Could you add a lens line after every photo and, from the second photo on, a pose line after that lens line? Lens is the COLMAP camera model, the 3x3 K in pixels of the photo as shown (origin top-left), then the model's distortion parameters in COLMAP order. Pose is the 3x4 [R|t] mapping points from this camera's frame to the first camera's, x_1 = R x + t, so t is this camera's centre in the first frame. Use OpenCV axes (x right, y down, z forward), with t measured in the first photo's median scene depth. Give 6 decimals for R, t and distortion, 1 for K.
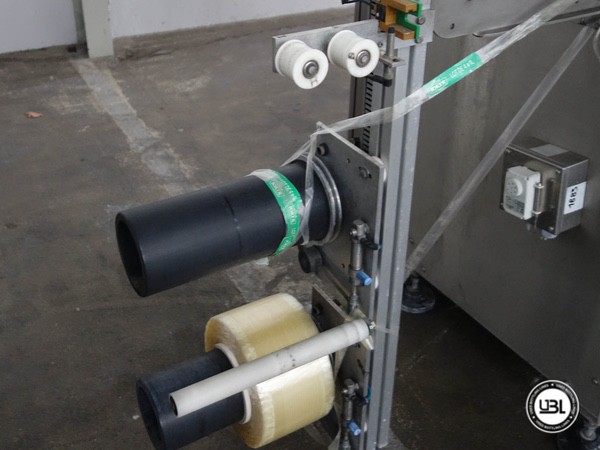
lens RADIAL K [[755.8, 0, 297.8], [0, 755.8, 210.8], [0, 0, 1]] dist [0.010048, 0.012730]
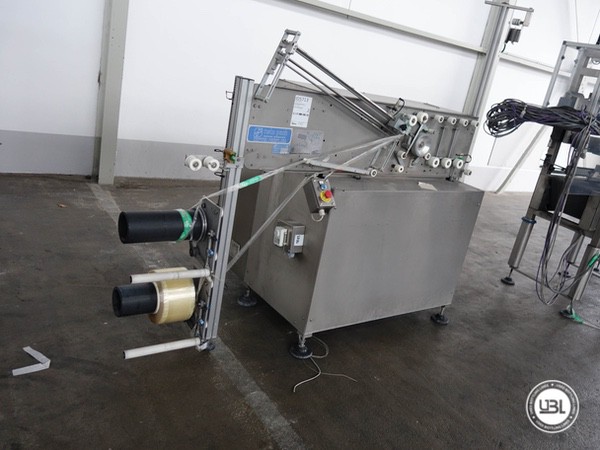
lens RADIAL K [[523.4, 0, 300.0], [0, 523.4, 225.0], [0, 0, 1]] dist [0.018686, 0.009290]
pose [[0.981845, 0.141857, 0.125928, 0.132964], [-0.114195, 0.972132, -0.204740, 0.300042], [-0.151462, 0.186643, 0.970682, -0.760545]]
